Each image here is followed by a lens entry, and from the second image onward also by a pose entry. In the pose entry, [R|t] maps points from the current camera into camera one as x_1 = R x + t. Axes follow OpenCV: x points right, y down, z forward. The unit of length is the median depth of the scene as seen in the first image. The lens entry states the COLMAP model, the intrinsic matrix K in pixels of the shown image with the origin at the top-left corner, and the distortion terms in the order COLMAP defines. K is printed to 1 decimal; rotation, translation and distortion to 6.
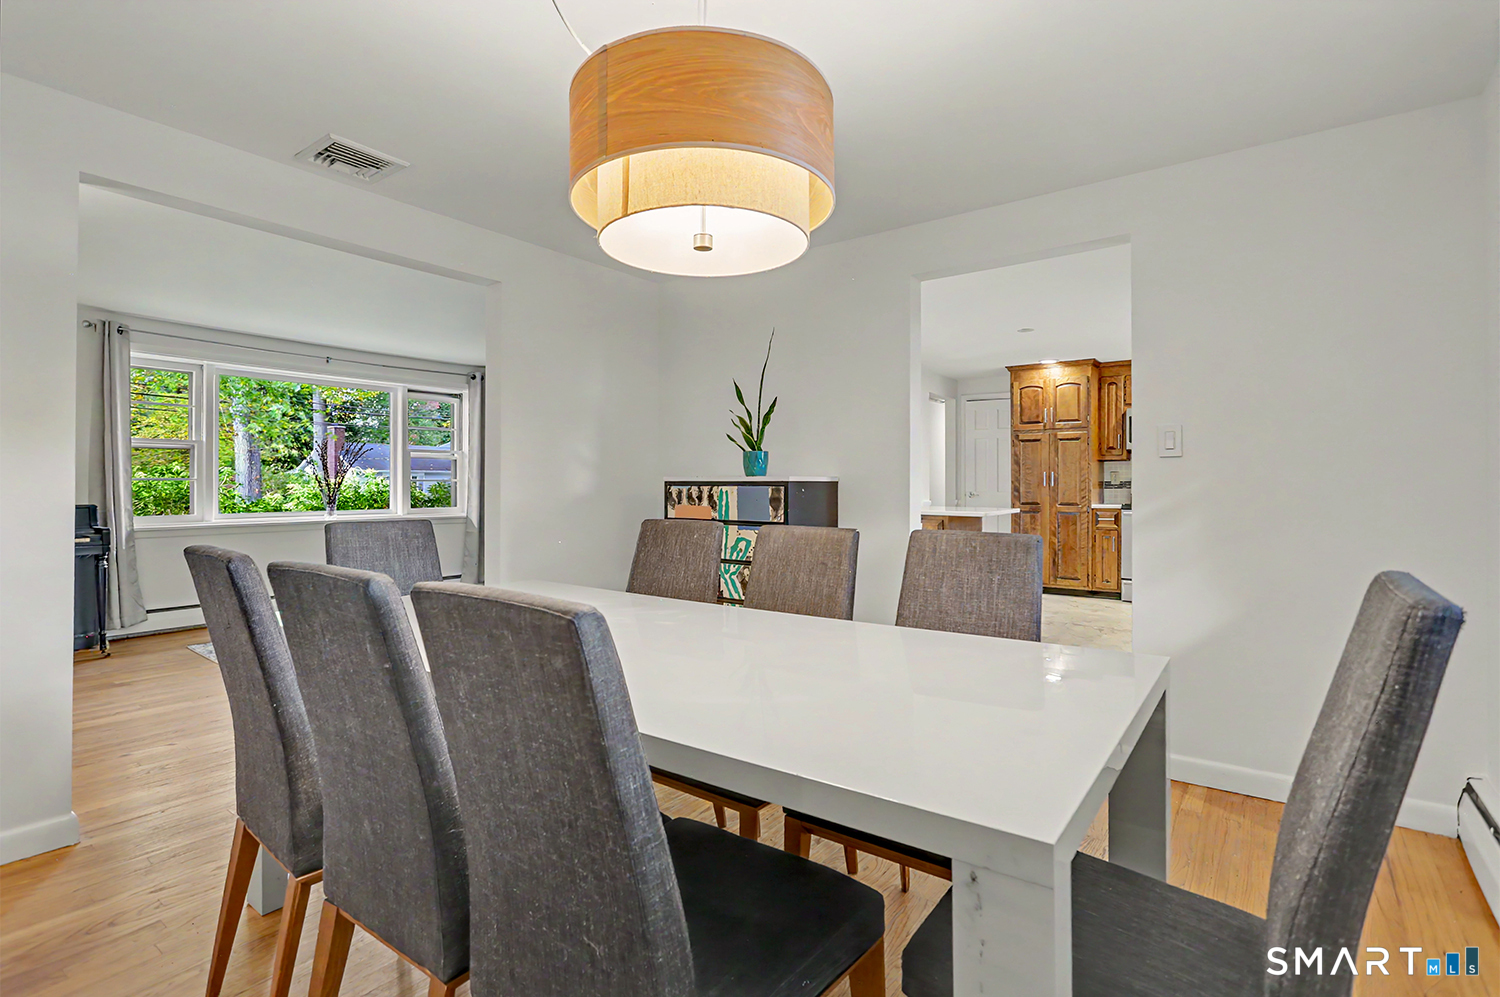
lens RADIAL K [[729.2, 0, 759.5], [0, 729.2, 484.9], [0, 0, 1]] dist [-0.012211, 0.004880]
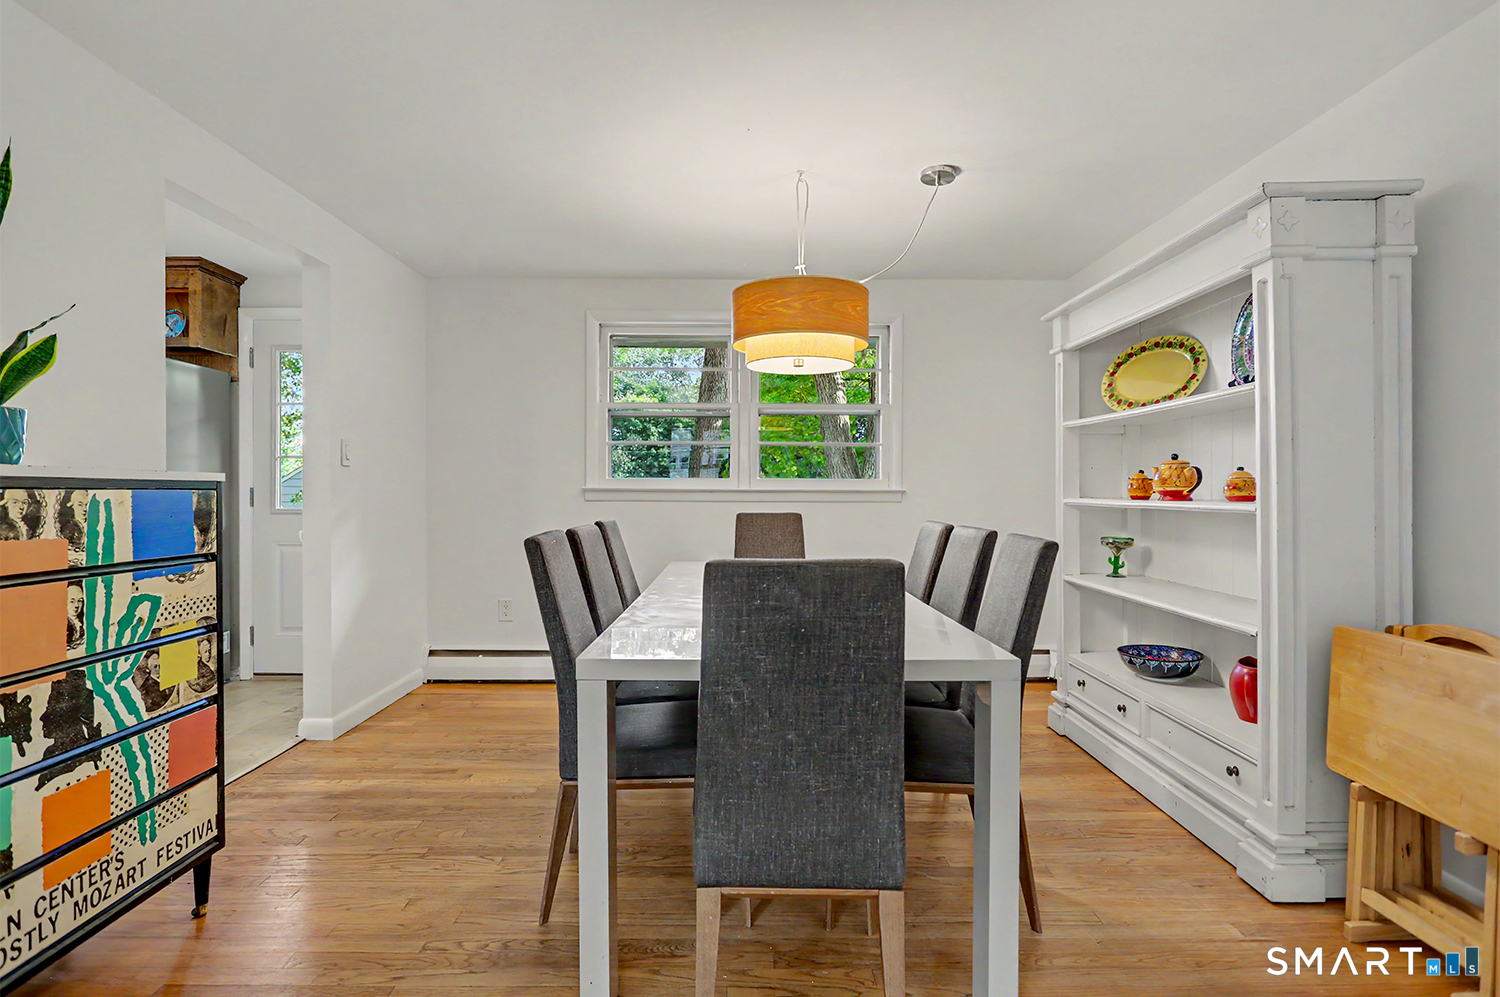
lens RADIAL K [[729.2, 0, 748.4], [0, 729.2, 495.4], [0, 0, 1]] dist [-0.012211, 0.004880]
pose [[-0.600378, -0.006820, 0.799687, -0.647690], [-0.001684, 0.999972, 0.007263, 0.001227], [-0.799714, 0.003014, -0.600373, 0.954438]]
